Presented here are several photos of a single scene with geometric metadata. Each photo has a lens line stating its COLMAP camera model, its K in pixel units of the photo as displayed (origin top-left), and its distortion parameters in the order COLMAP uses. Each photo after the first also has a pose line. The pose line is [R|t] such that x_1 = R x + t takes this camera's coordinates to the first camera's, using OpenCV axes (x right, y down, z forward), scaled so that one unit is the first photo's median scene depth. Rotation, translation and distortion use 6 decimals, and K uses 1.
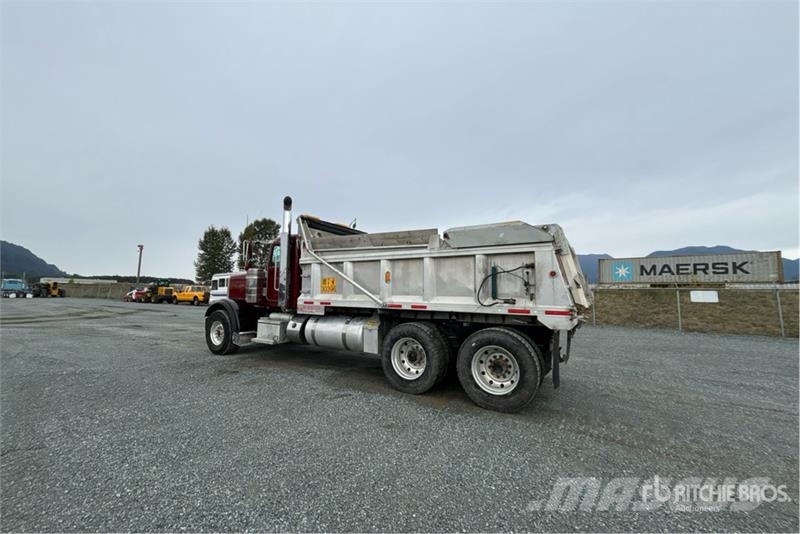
lens RADIAL K [[315.5, 0, 400.0], [0, 315.5, 267.0], [0, 0, 1]] dist [0.020955, -0.000102]
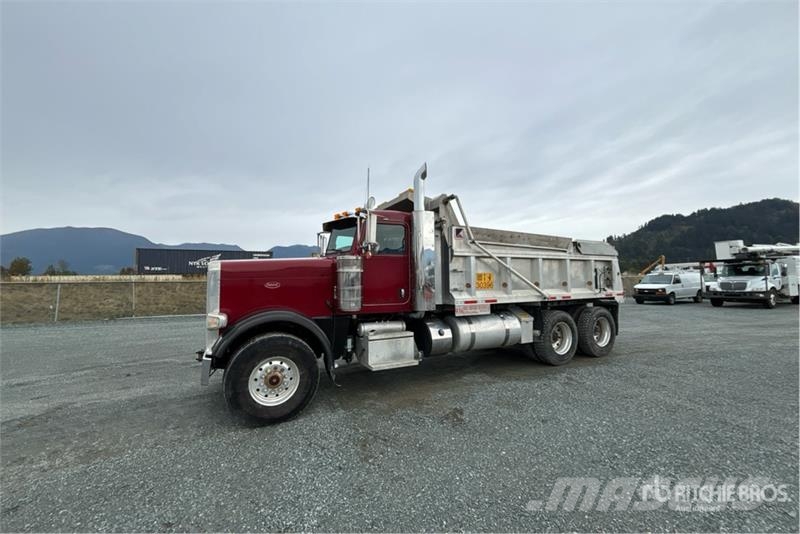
lens RADIAL K [[314.7, 0, 400.0], [0, 314.7, 267.0], [0, 0, 1]] dist [0.003657, -0.000026]
pose [[0.514686, 0.021358, 0.857113, -1.358681], [-0.049150, 0.998781, 0.004625, 0.029026], [-0.855969, -0.044507, 0.515108, 0.890570]]
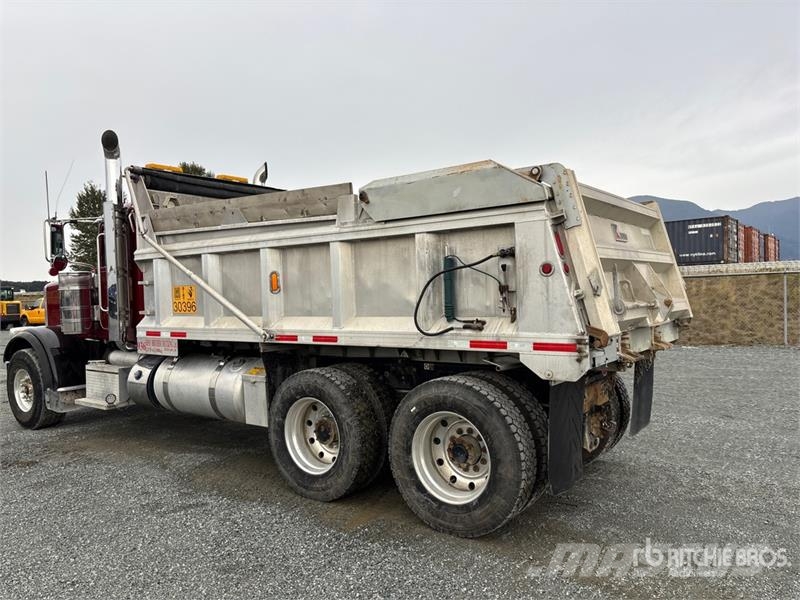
lens RADIAL K [[592.6, 0, 400.0], [0, 592.6, 300.0], [0, 0, 1]] dist [0.073051, -0.078714]
pose [[0.995686, -0.041360, -0.083063, 0.257301], [0.049126, 0.994384, 0.093741, -0.020880], [0.078720, -0.097418, 0.992126, 0.047191]]
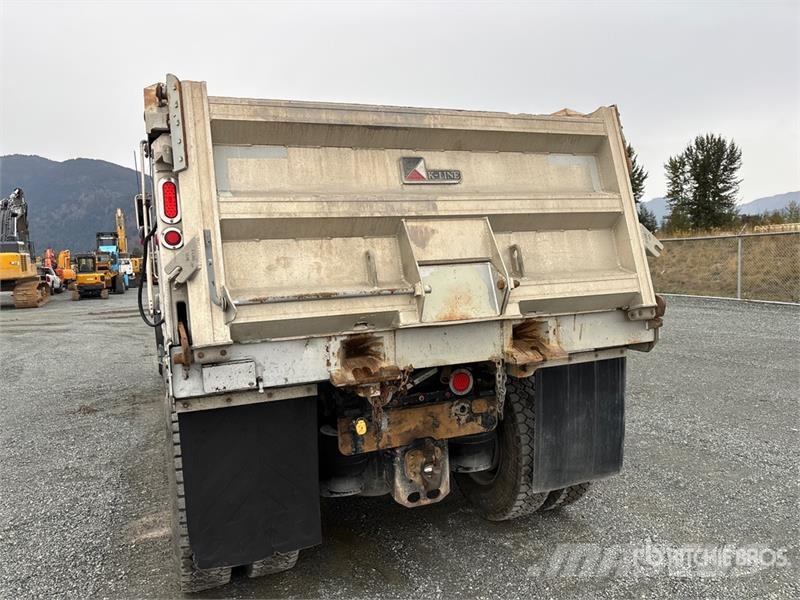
lens RADIAL K [[592.6, 0, 400.0], [0, 592.6, 300.0], [0, 0, 1]] dist [0.073051, -0.078714]
pose [[0.807446, -0.009698, -0.589861, 0.811061], [0.104168, 0.986498, 0.126373, 0.024963], [0.580672, -0.163484, 0.797555, 0.498720]]
